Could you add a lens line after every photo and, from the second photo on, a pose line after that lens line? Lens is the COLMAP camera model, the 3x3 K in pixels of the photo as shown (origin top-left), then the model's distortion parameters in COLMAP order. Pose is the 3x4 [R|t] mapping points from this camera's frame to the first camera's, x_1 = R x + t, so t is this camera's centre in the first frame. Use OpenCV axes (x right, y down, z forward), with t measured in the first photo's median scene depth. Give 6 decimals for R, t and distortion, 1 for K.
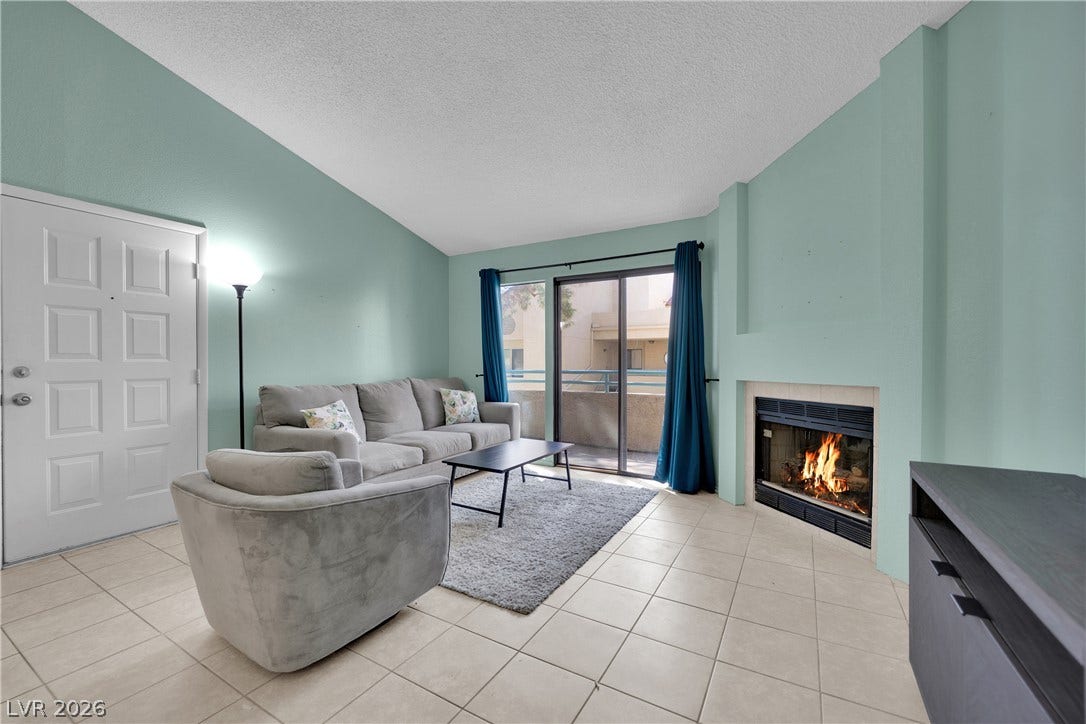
lens RADIAL K [[442.9, 0, 544.5], [0, 442.9, 364.1], [0, 0, 1]] dist [-0.002364, -0.002136]
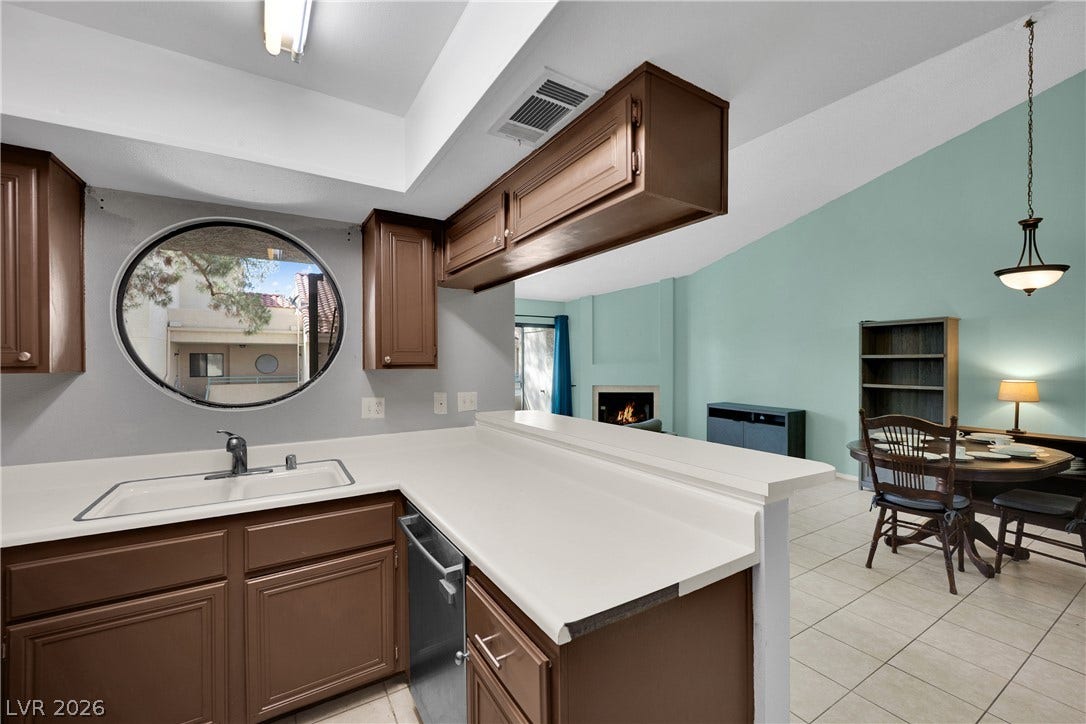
lens RADIAL K [[442.9, 0, 539.4], [0, 442.9, 362.4], [0, 0, 1]] dist [-0.002364, -0.002136]
pose [[0.463118, -0.005174, 0.886281, -1.652855], [0.008434, 0.999963, 0.001430, -0.083511], [-0.886256, 0.006813, 0.463145, 0.225062]]
